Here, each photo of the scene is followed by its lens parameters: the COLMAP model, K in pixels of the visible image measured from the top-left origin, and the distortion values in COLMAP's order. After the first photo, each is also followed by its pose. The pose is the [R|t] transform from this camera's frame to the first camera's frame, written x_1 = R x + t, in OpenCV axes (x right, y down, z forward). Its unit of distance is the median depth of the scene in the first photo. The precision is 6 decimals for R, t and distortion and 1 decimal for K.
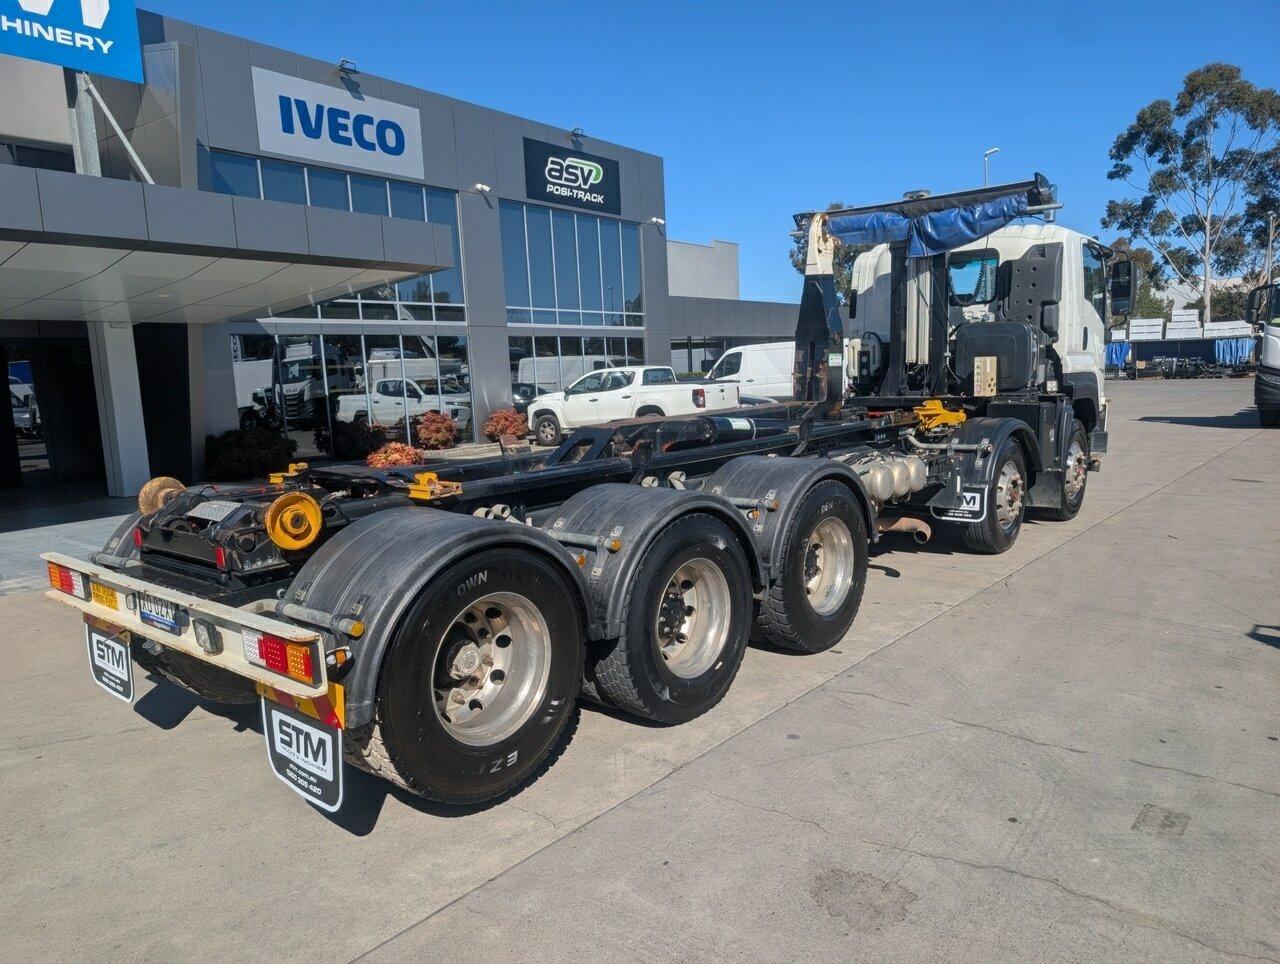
lens RADIAL K [[921.3, 0, 641.0], [0, 921.3, 500.0], [0, 0, 1]] dist [0.014874, -0.011097]
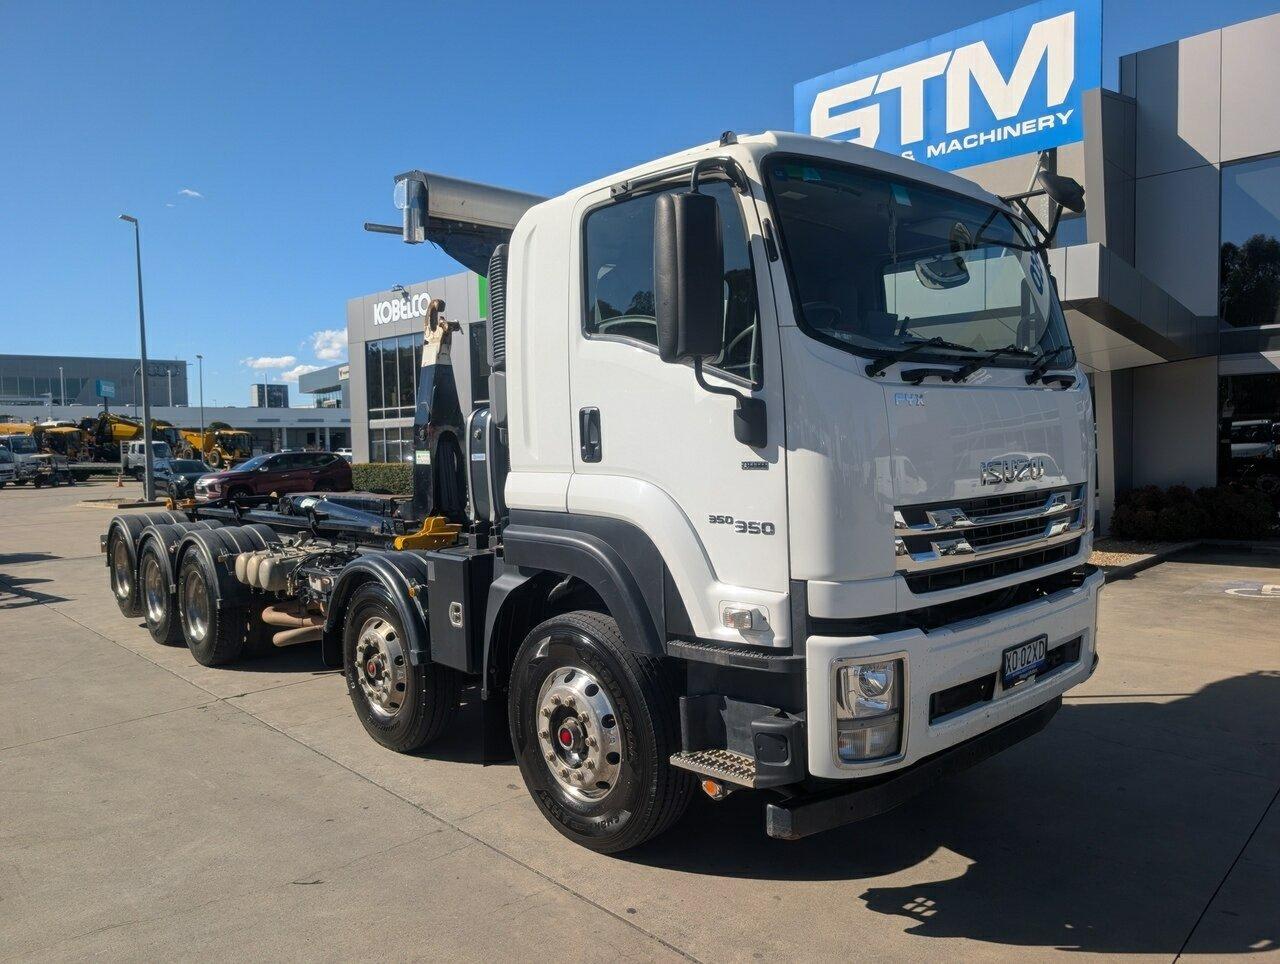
lens RADIAL K [[921.3, 0, 627.2], [0, 921.3, 490.8], [0, 0, 1]] dist [0.014874, -0.011097]
pose [[-0.129273, 0.091684, -0.987361, 0.583305], [-0.110859, 0.988138, 0.106271, -0.127274], [0.985393, 0.123196, -0.117576, 0.698260]]
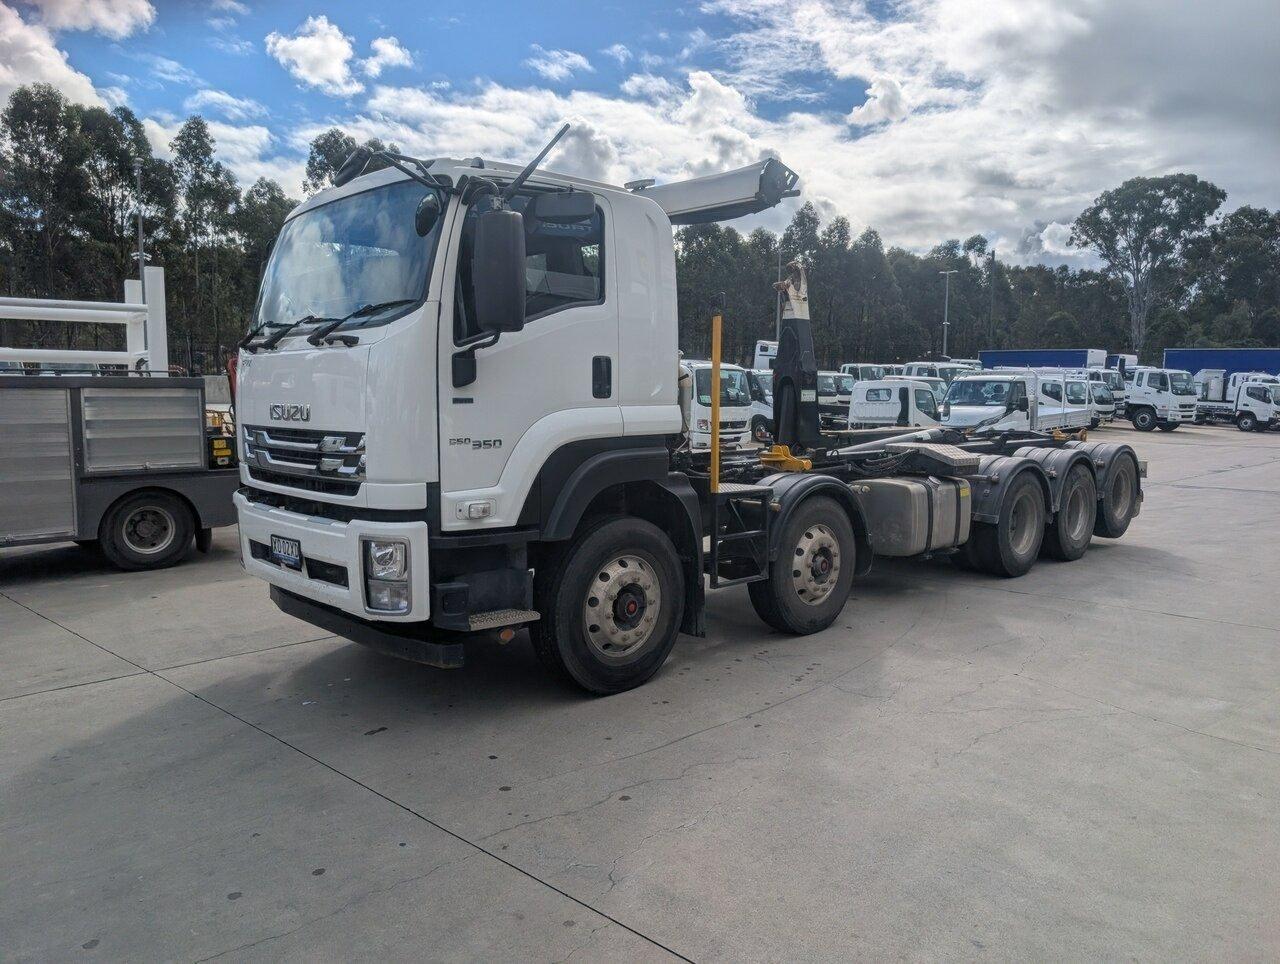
lens RADIAL K [[921.3, 0, 669.7], [0, 921.3, 468.3], [0, 0, 1]] dist [0.014874, -0.011097]
pose [[-0.995946, 0.023244, 0.086900, 0.135255], [0.042178, 0.973930, 0.222893, -0.169464], [-0.079454, 0.225655, -0.970962, 1.113861]]
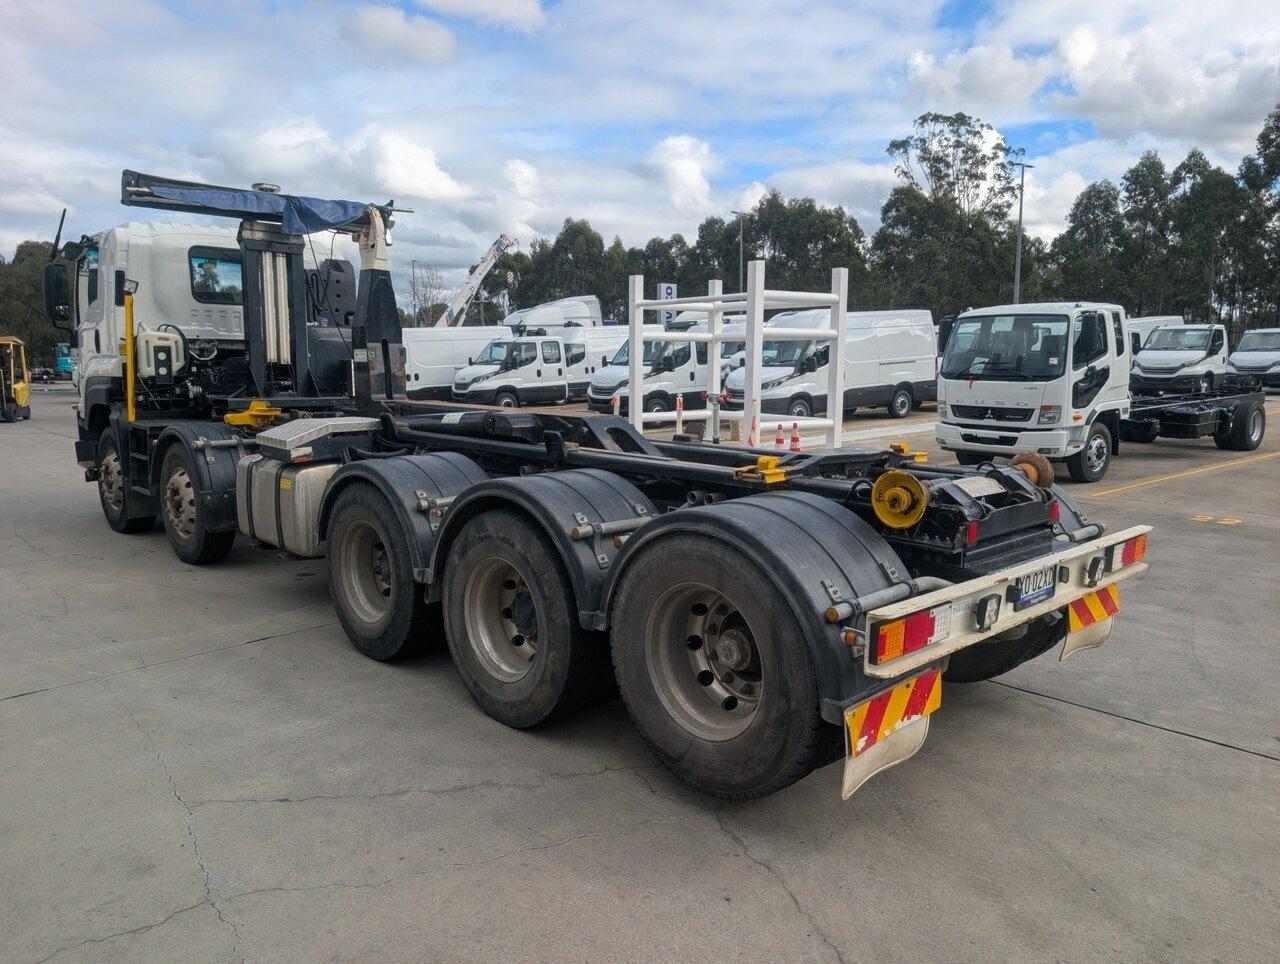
lens RADIAL K [[921.3, 0, 639.0], [0, 921.3, 491.6], [0, 0, 1]] dist [0.014874, -0.011097]
pose [[0.099692, -0.101573, 0.989820, -0.401632], [0.131186, 0.987434, 0.088116, -0.031890], [-0.986332, 0.121066, 0.111765, 0.340629]]
